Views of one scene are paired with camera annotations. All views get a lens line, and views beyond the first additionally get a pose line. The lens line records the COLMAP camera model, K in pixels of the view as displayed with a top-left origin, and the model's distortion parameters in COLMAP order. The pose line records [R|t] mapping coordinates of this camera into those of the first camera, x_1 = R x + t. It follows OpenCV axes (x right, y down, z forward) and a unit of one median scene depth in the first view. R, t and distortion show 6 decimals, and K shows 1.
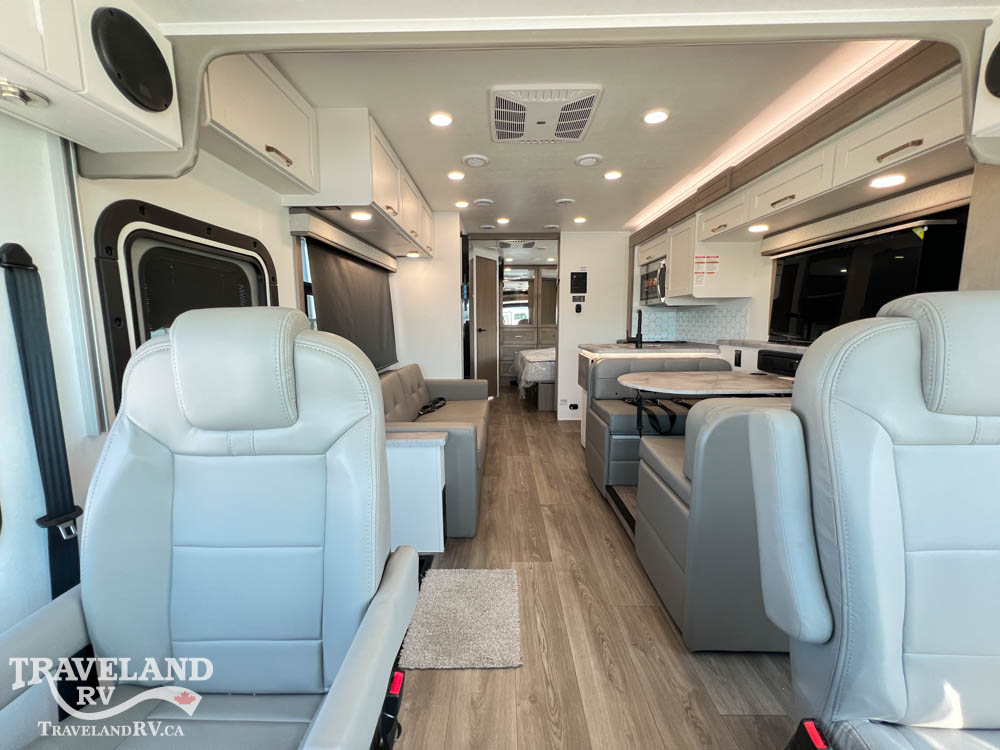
lens RADIAL K [[399.0, 0, 495.2], [0, 399.0, 375.7], [0, 0, 1]] dist [-0.000872, 0.000575]
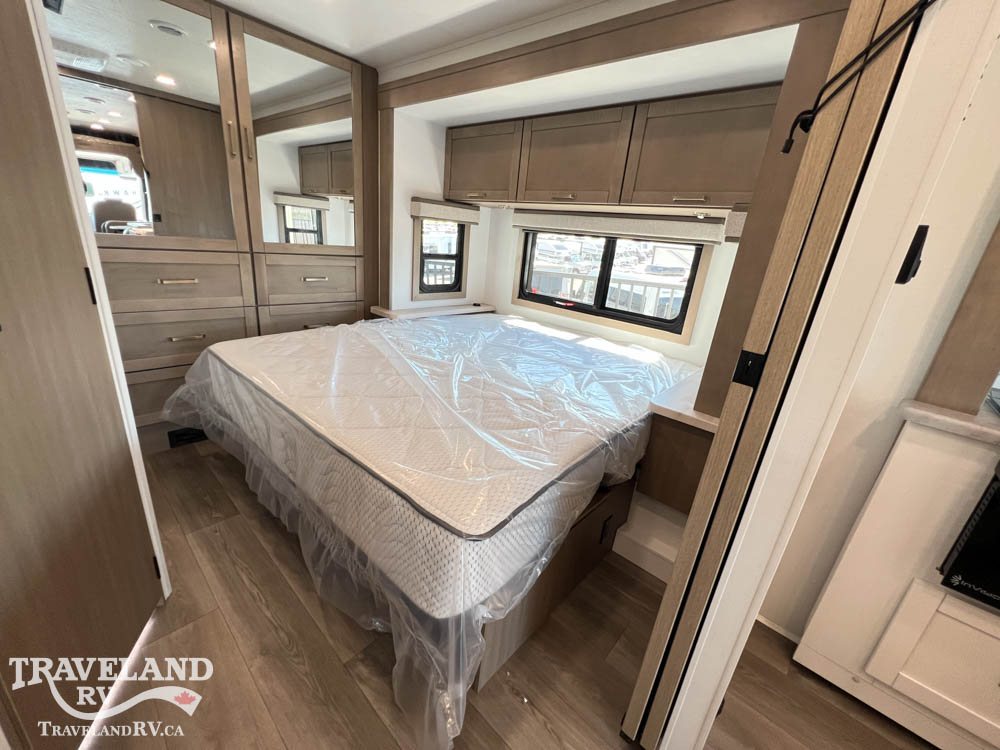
lens RADIAL K [[399.0, 0, 498.3], [0, 399.0, 372.4], [0, 0, 1]] dist [-0.000872, 0.000575]
pose [[0.653845, -0.177849, 0.735429, -0.024118], [-0.000597, 0.971860, 0.235557, -0.210232], [-0.756628, -0.154457, 0.635340, 1.320416]]
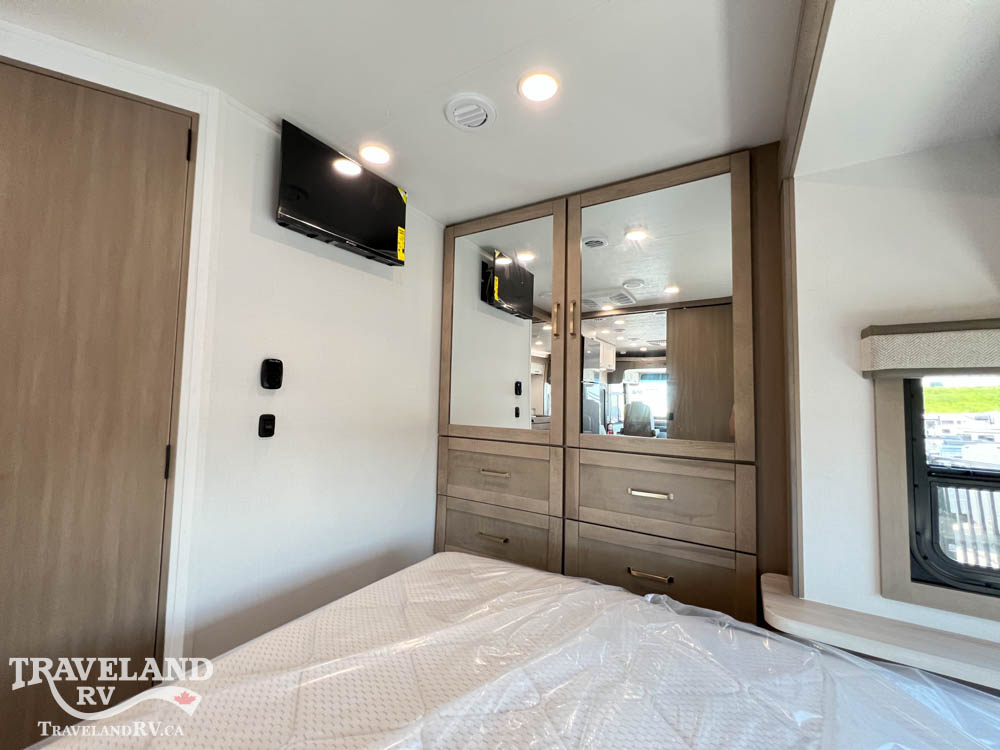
lens RADIAL K [[399.0, 0, 498.6], [0, 399.0, 374.2], [0, 0, 1]] dist [-0.000872, 0.000575]
pose [[0.862487, -0.005235, -0.506052, 0.390451], [-0.094365, 0.980746, -0.170976, -0.241003], [0.497203, 0.195218, 0.845387, 1.579991]]
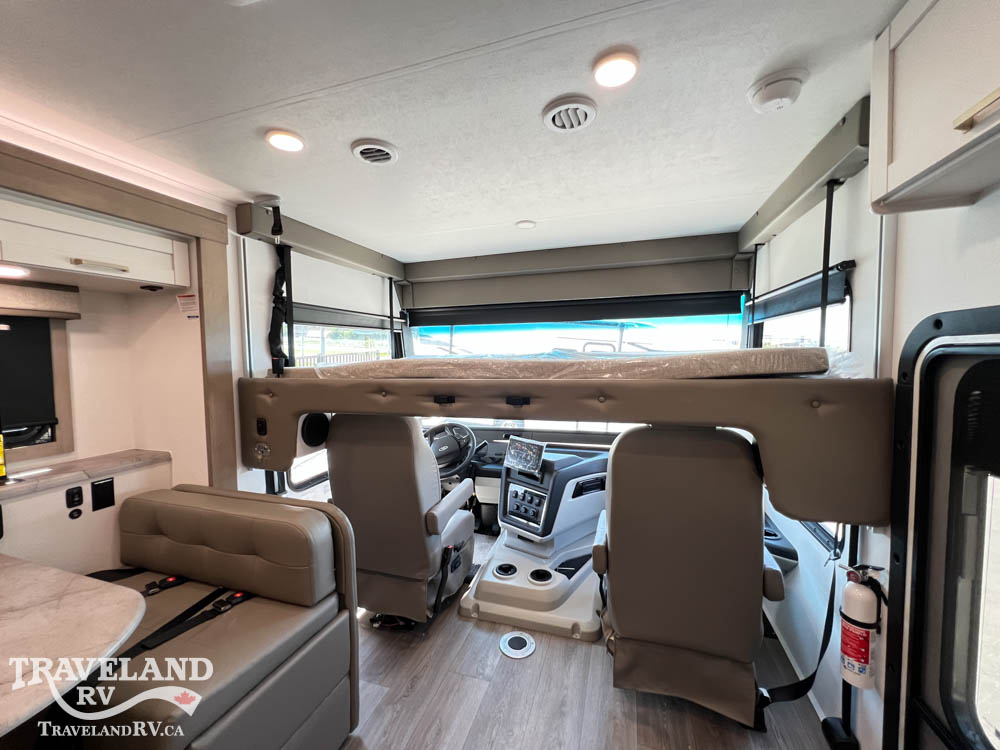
lens RADIAL K [[399.0, 0, 500.9], [0, 399.0, 371.9], [0, 0, 1]] dist [-0.000872, 0.000575]
pose [[-0.956605, 0.006602, 0.291313, -0.084702], [0.059823, 0.982897, 0.174170, -0.172125], [-0.285181, 0.184039, -0.940639, 0.688737]]
